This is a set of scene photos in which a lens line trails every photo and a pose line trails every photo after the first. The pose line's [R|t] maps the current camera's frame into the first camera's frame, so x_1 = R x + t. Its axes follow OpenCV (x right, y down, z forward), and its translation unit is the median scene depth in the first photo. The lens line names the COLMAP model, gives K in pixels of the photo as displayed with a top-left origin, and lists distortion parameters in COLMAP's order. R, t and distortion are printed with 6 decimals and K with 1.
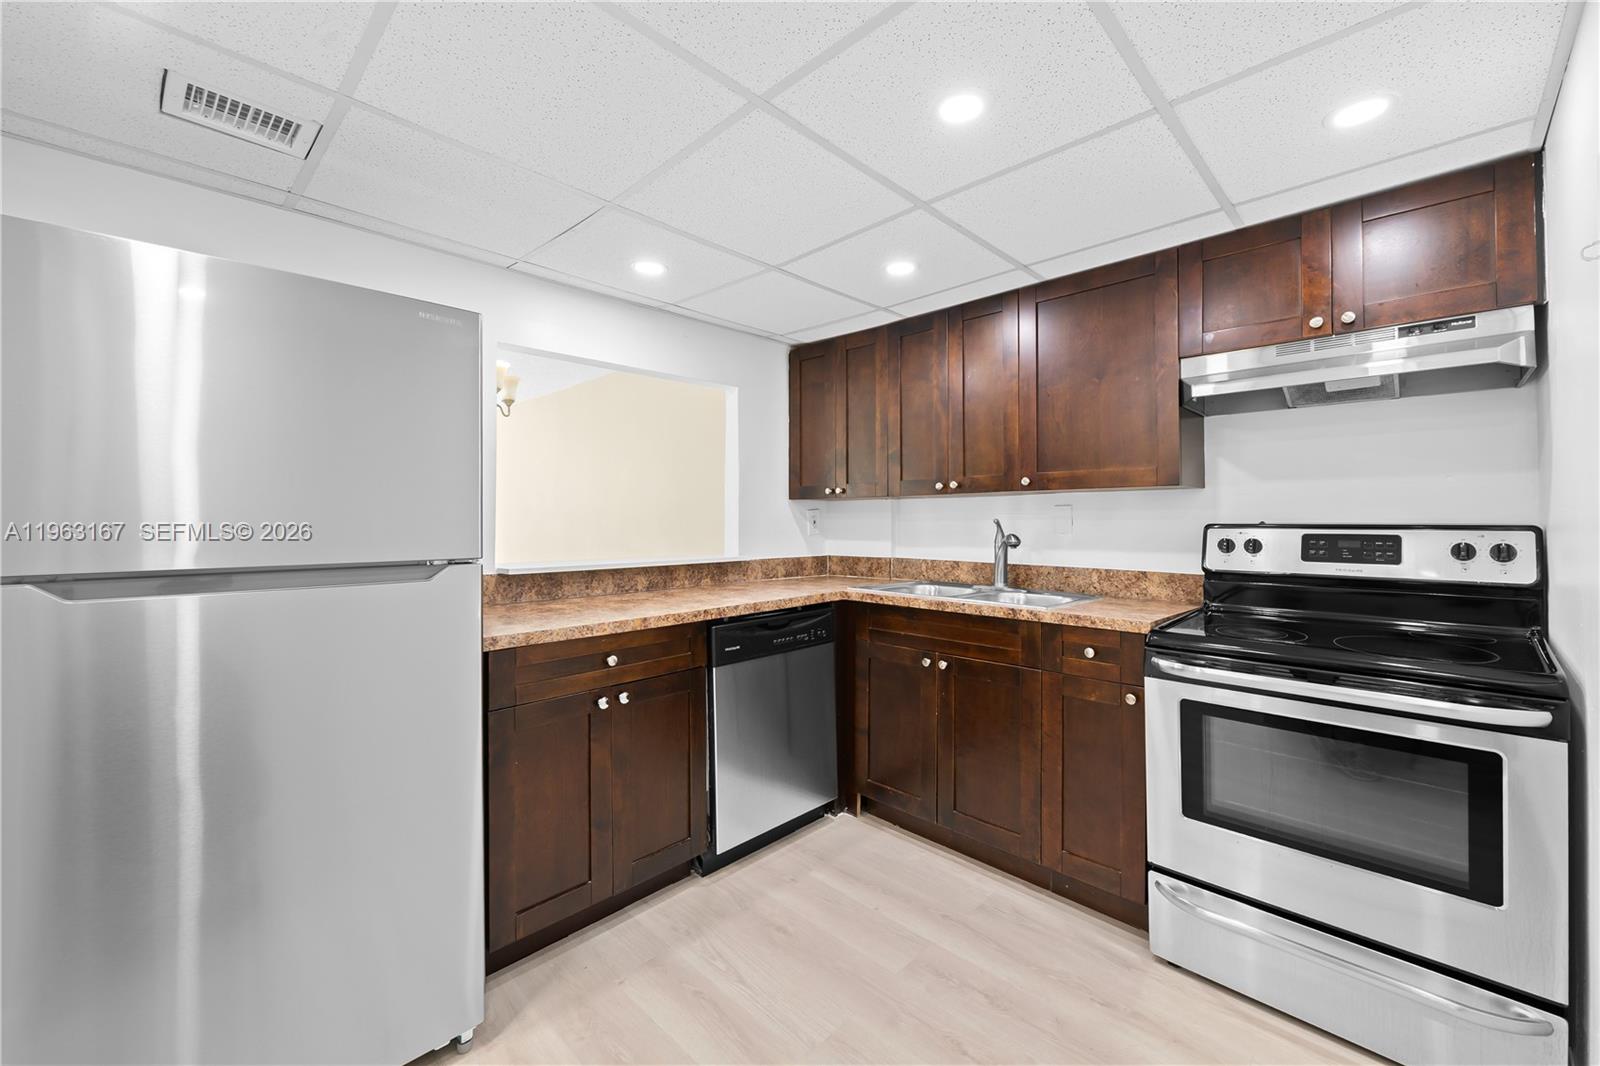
lens RADIAL K [[637.0, 0, 822.5], [0, 637.0, 512.2], [0, 0, 1]] dist [-0.005061, -0.002514]
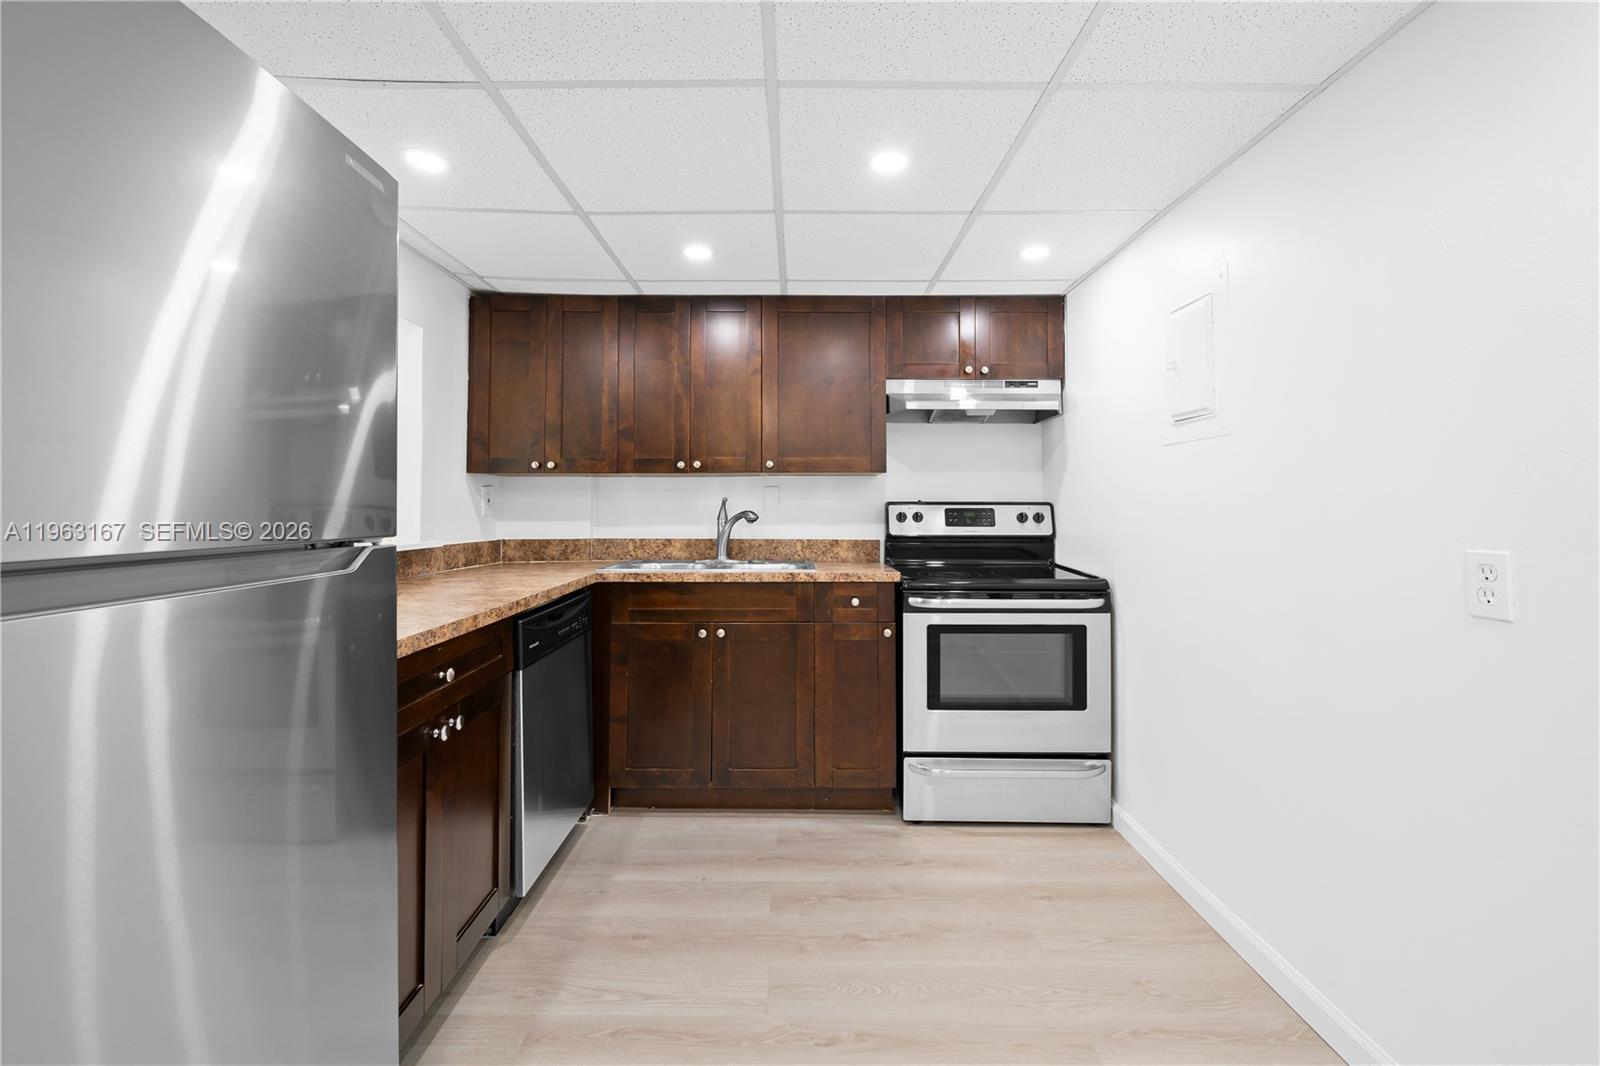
lens RADIAL K [[637.0, 0, 813.6], [0, 637.0, 486.6], [0, 0, 1]] dist [-0.005061, -0.002514]
pose [[0.714499, 0.023818, 0.699231, -0.502295], [-0.009506, 0.999659, -0.024339, 0.022419], [-0.699572, 0.010744, 0.714482, 0.146271]]
